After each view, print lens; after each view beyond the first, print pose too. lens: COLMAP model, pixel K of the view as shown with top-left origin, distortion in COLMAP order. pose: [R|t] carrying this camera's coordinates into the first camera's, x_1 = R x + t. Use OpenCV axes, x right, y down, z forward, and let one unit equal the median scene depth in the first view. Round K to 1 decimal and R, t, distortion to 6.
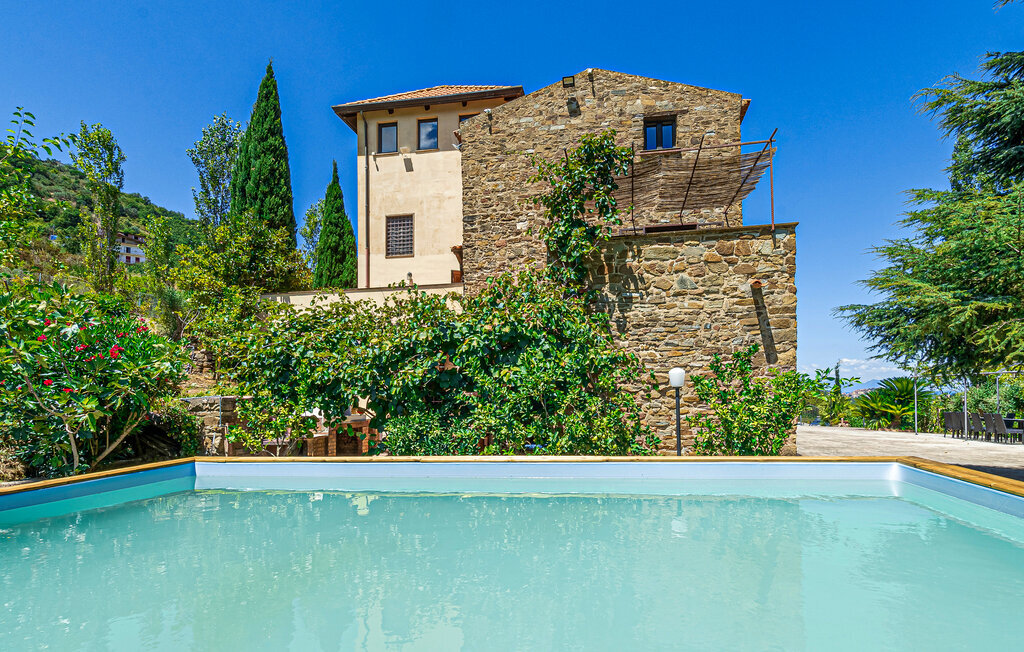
lens RADIAL K [[497.3, 0, 515.3], [0, 497.3, 359.6], [0, 0, 1]] dist [0.002317, -0.000702]
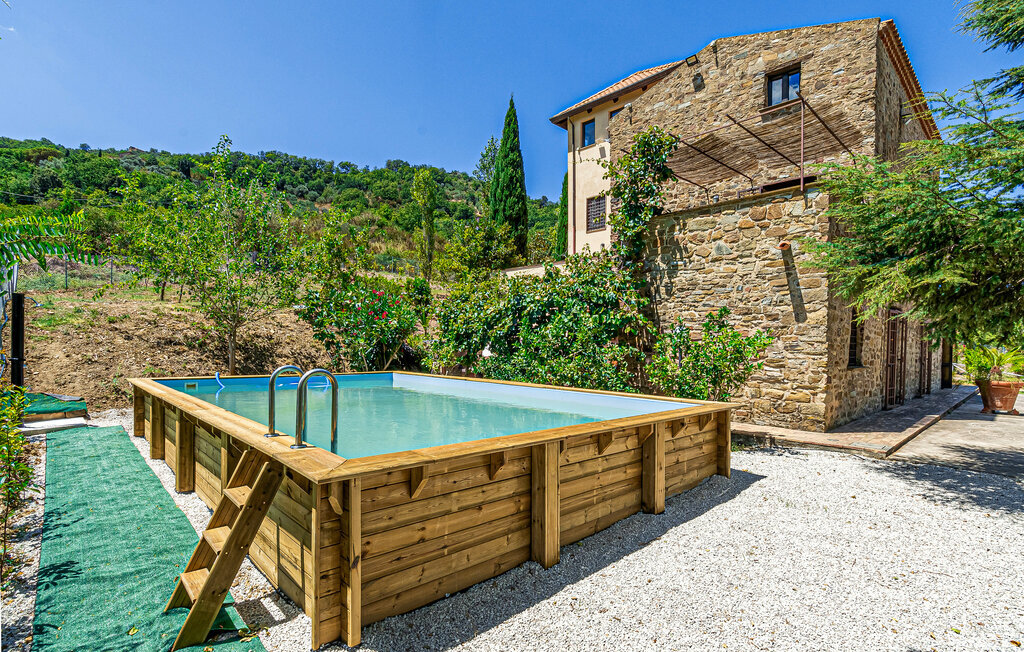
lens RADIAL K [[497.3, 0, 513.5], [0, 497.3, 334.4], [0, 0, 1]] dist [0.002317, -0.000702]
pose [[0.785711, 0.019965, -0.618271, 0.500196], [0.010115, 0.998931, 0.045110, -0.015015], [0.618511, -0.041697, 0.784669, -0.121942]]
